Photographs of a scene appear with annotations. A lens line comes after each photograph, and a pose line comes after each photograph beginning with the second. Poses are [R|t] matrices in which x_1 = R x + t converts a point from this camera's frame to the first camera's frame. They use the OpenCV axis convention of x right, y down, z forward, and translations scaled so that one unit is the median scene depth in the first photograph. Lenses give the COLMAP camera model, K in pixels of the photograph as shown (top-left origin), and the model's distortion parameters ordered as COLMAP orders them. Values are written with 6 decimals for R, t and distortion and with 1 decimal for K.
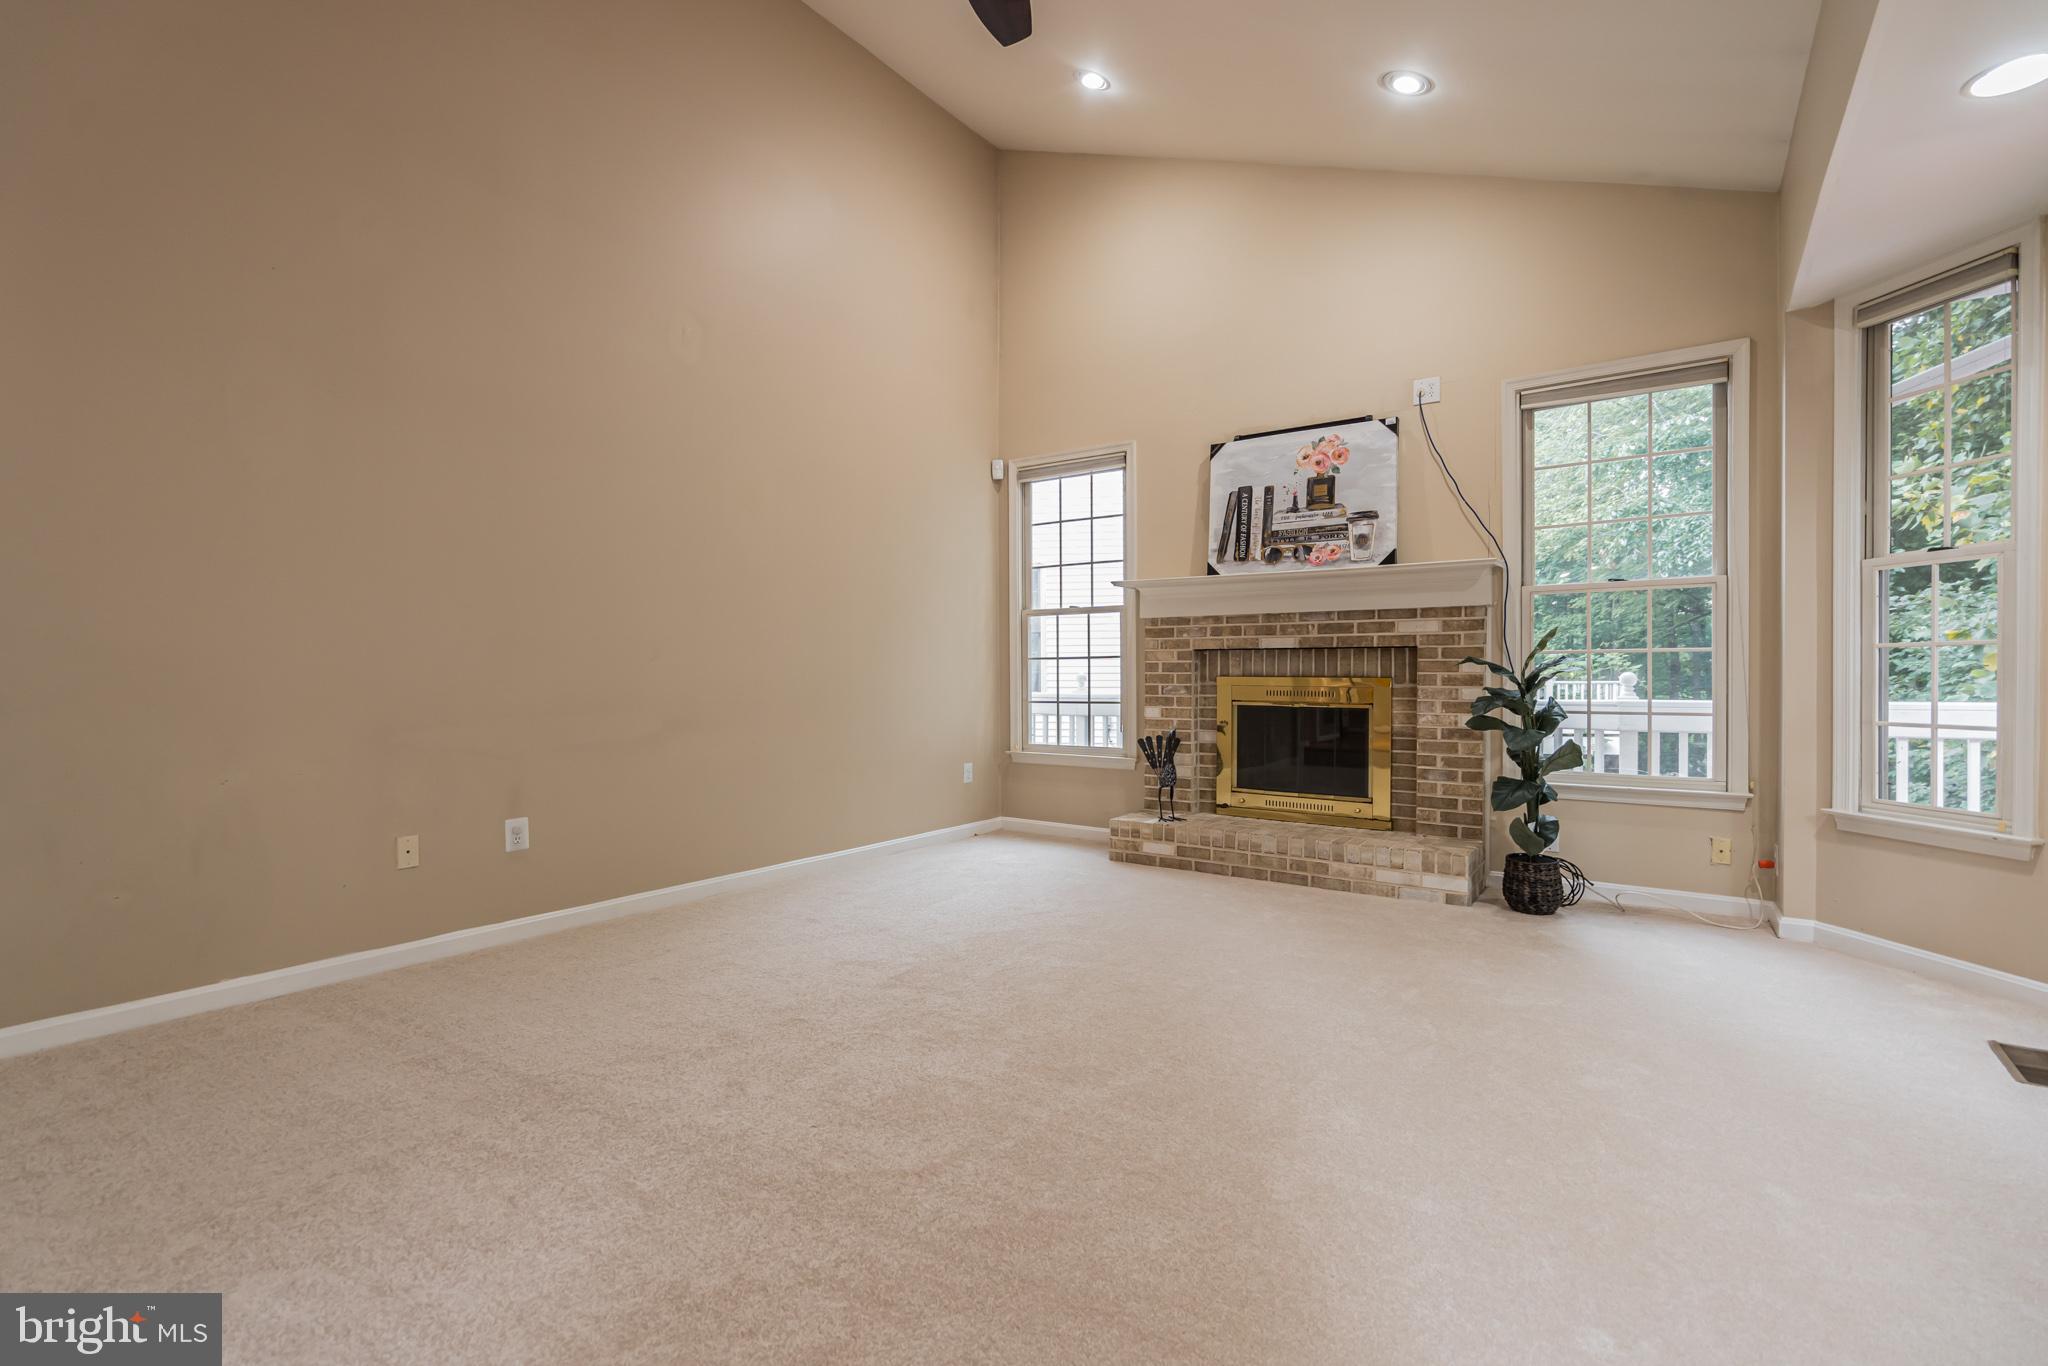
lens RADIAL K [[955.9, 0, 909.4], [0, 955.9, 676.1], [0, 0, 1]] dist [-0.008541, 0.008923]
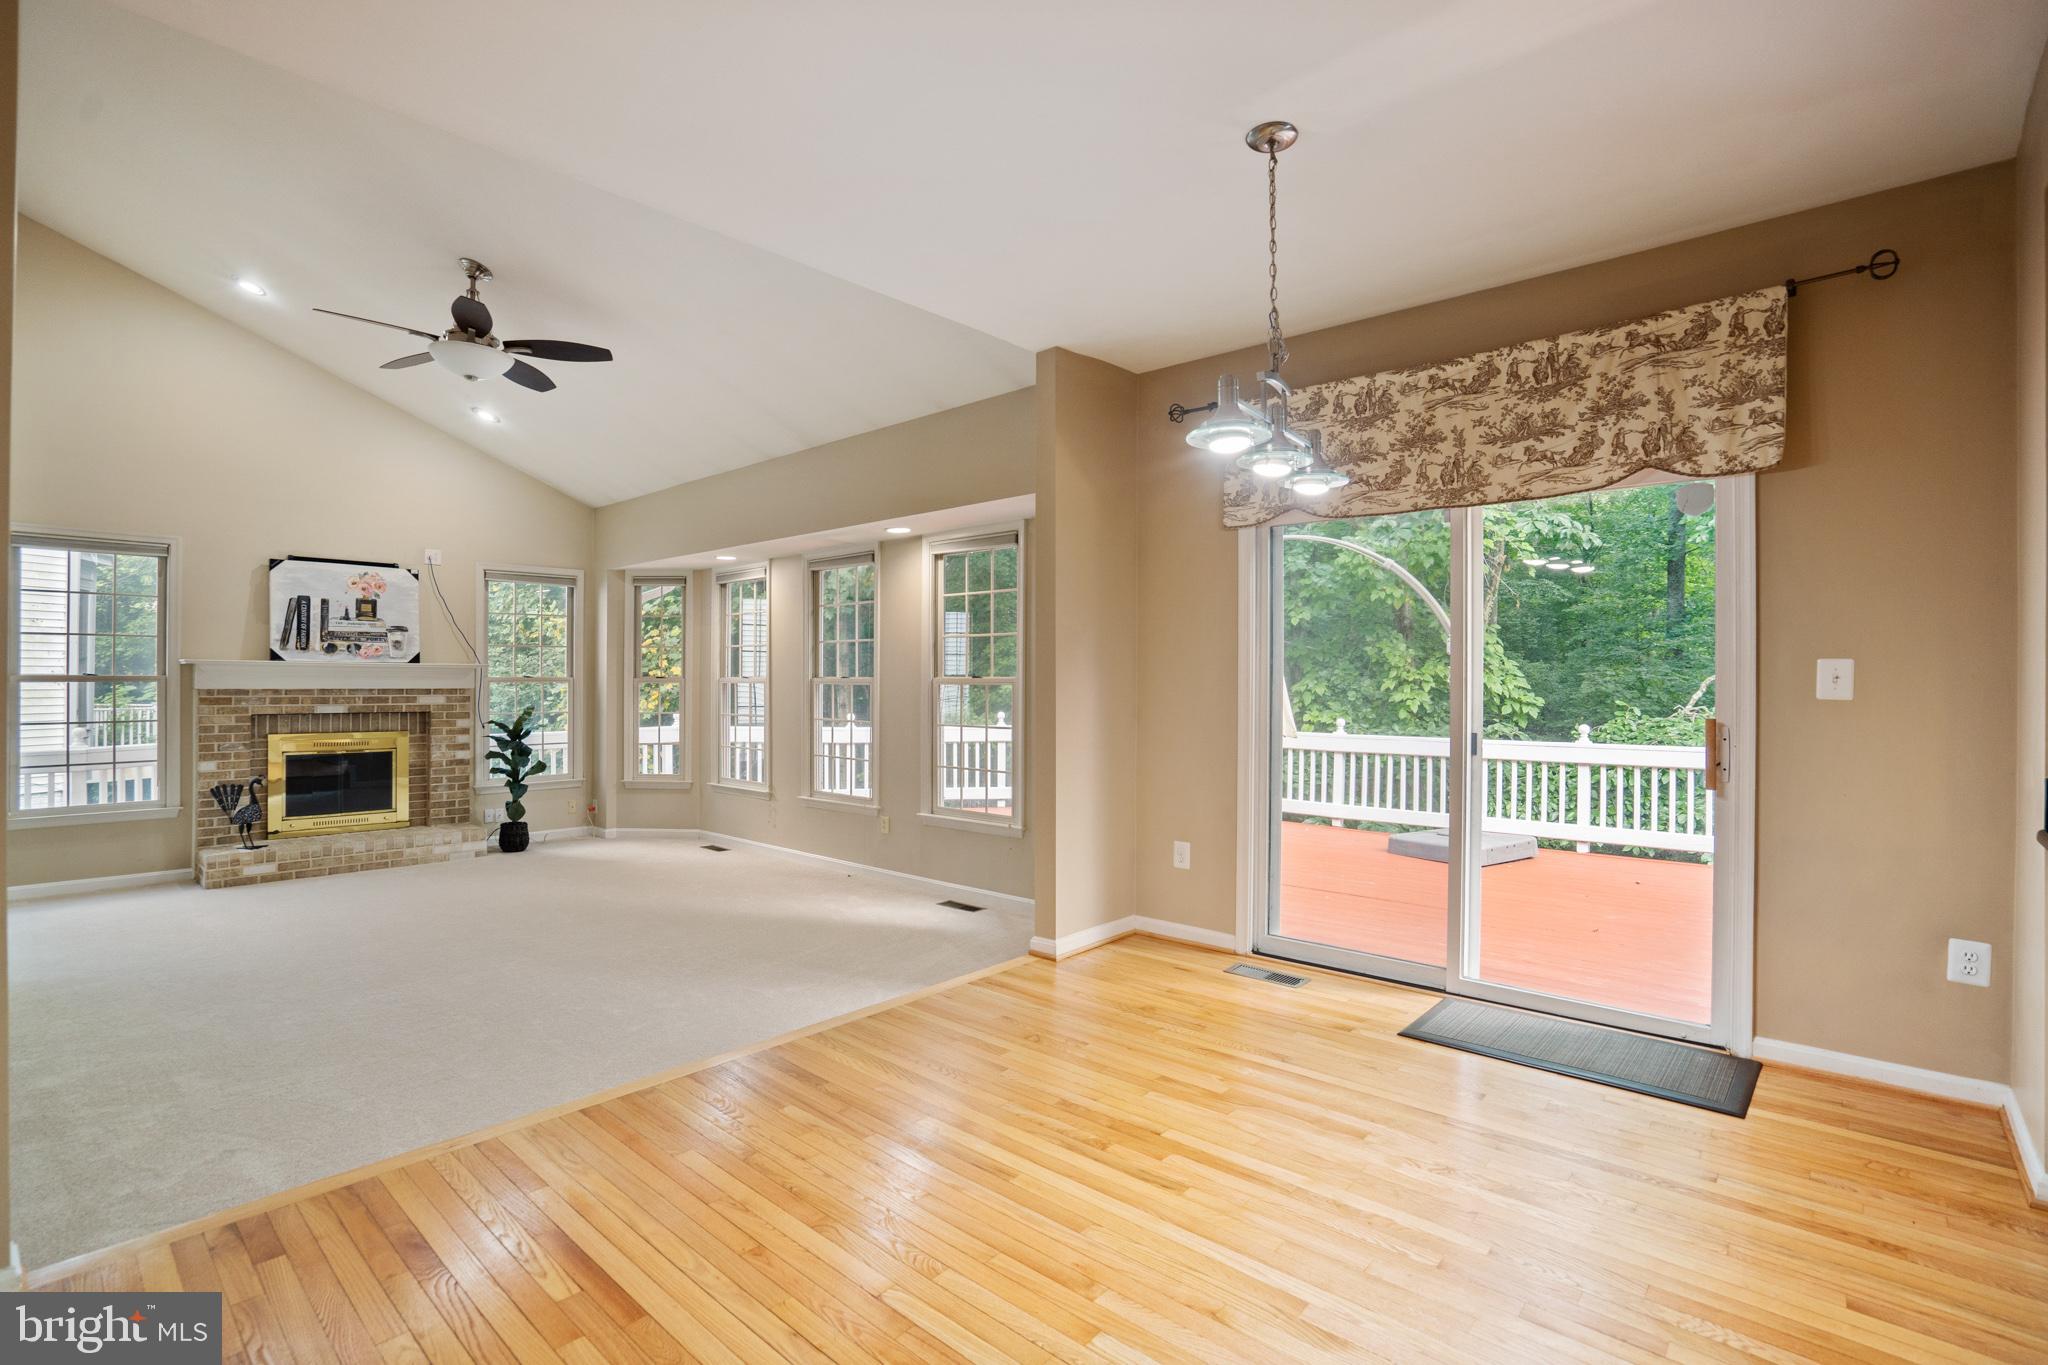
lens RADIAL K [[955.9, 0, 1018.2], [0, 955.9, 679.8], [0, 0, 1]] dist [-0.008541, 0.008923]
pose [[0.104924, 0.003906, 0.994473, -0.937253], [0.003321, 0.999985, -0.004278, -0.070956], [-0.994475, 0.003752, 0.104909, -0.172099]]
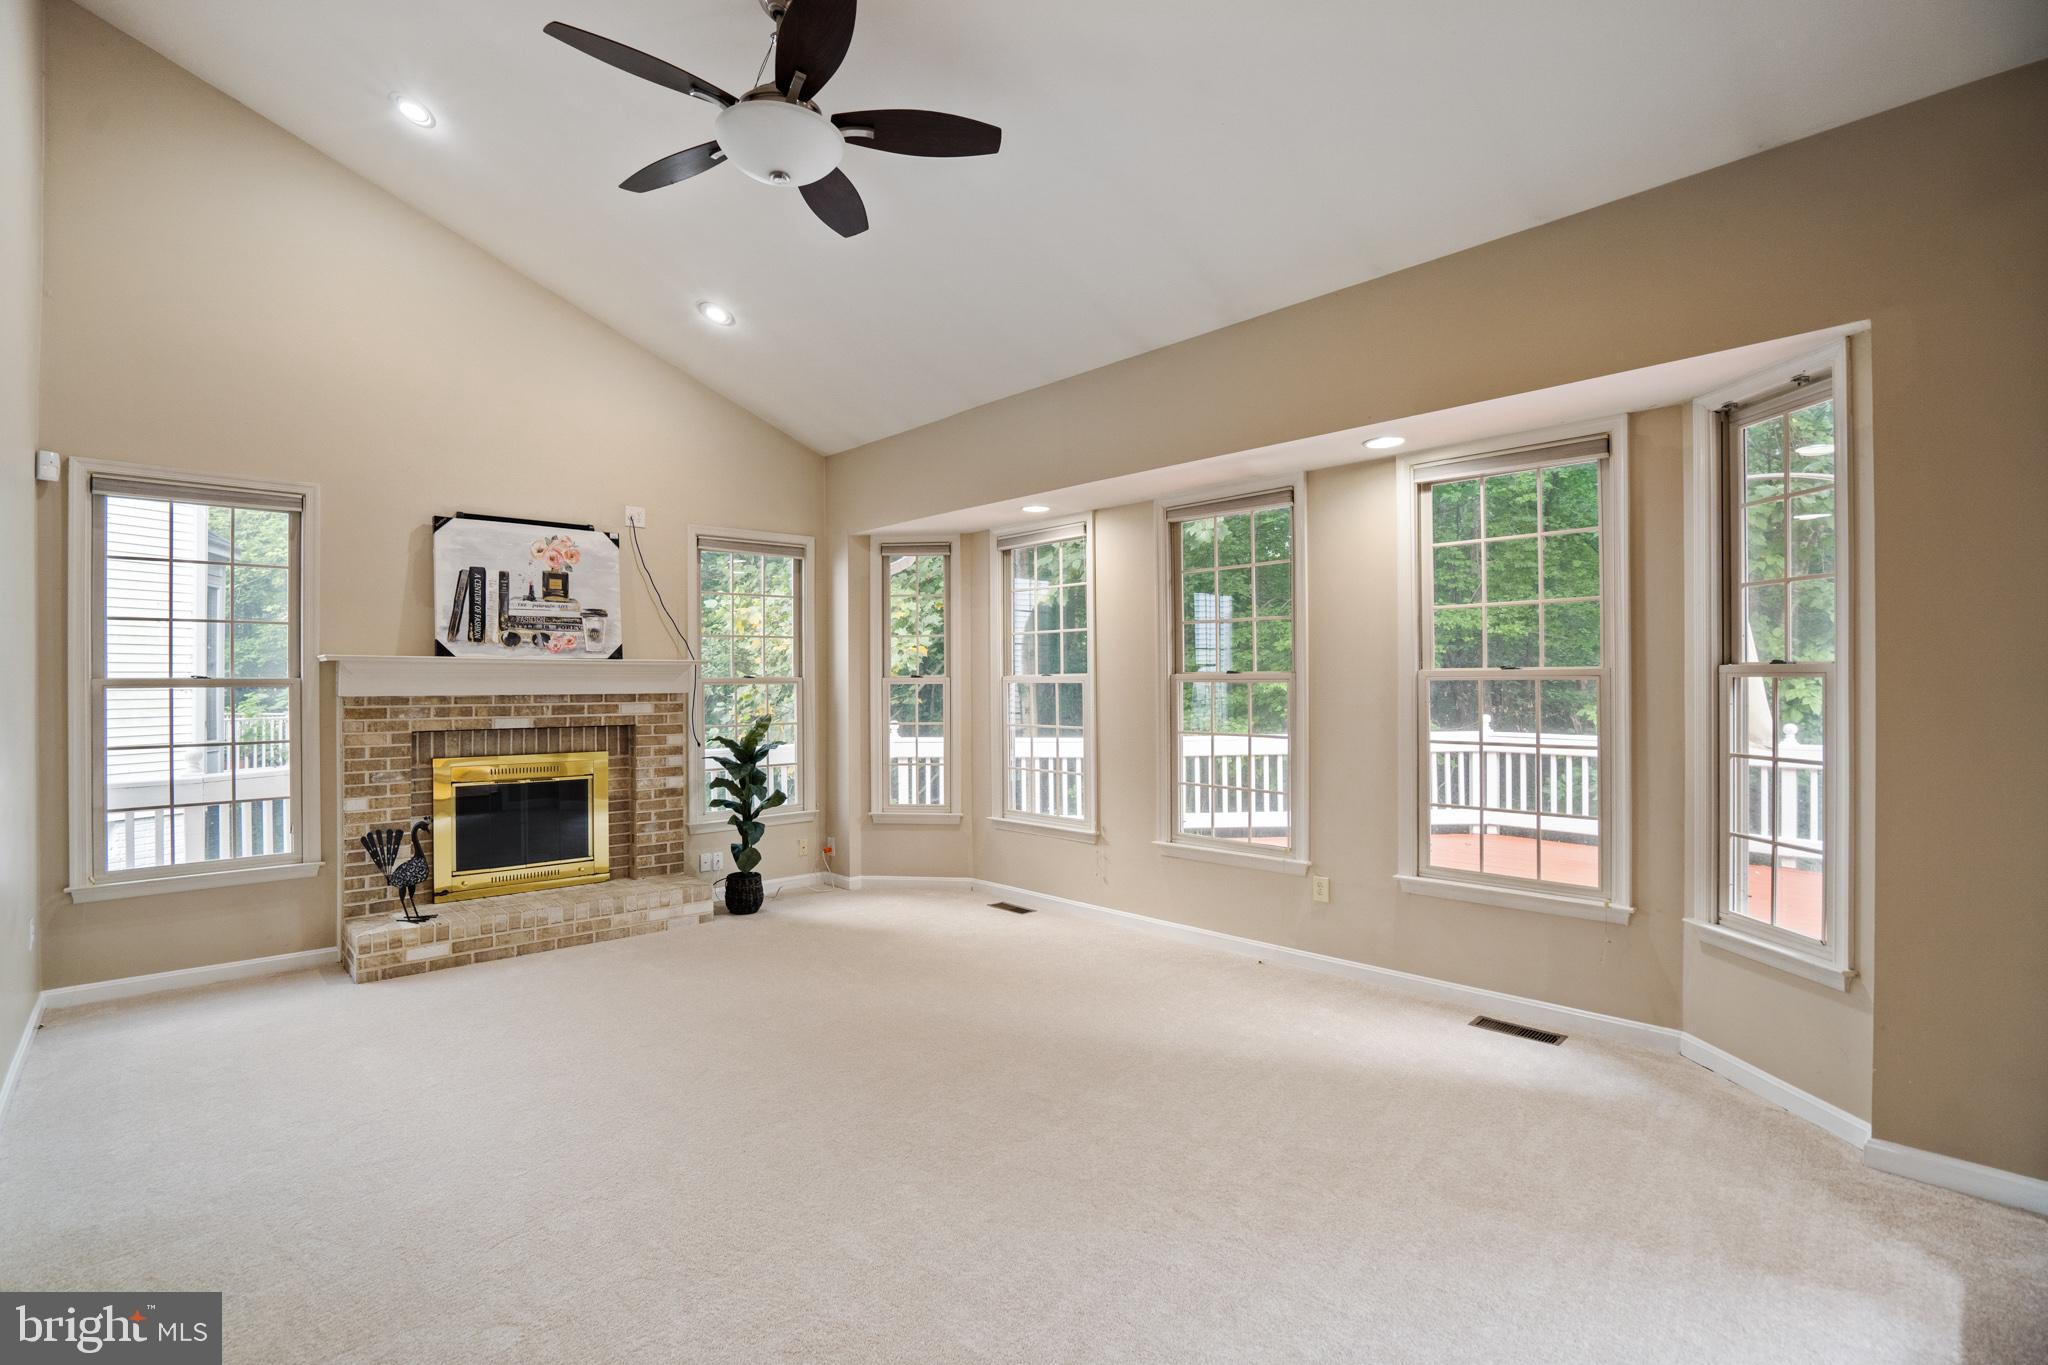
lens RADIAL K [[955.9, 0, 1037.8], [0, 955.9, 681.1], [0, 0, 1]] dist [-0.008541, 0.008923]
pose [[0.164348, 0.004626, 0.986392, -0.554842], [0.011401, 0.999913, -0.006589, -0.068617], [-0.986337, 0.012329, 0.164281, 0.268345]]
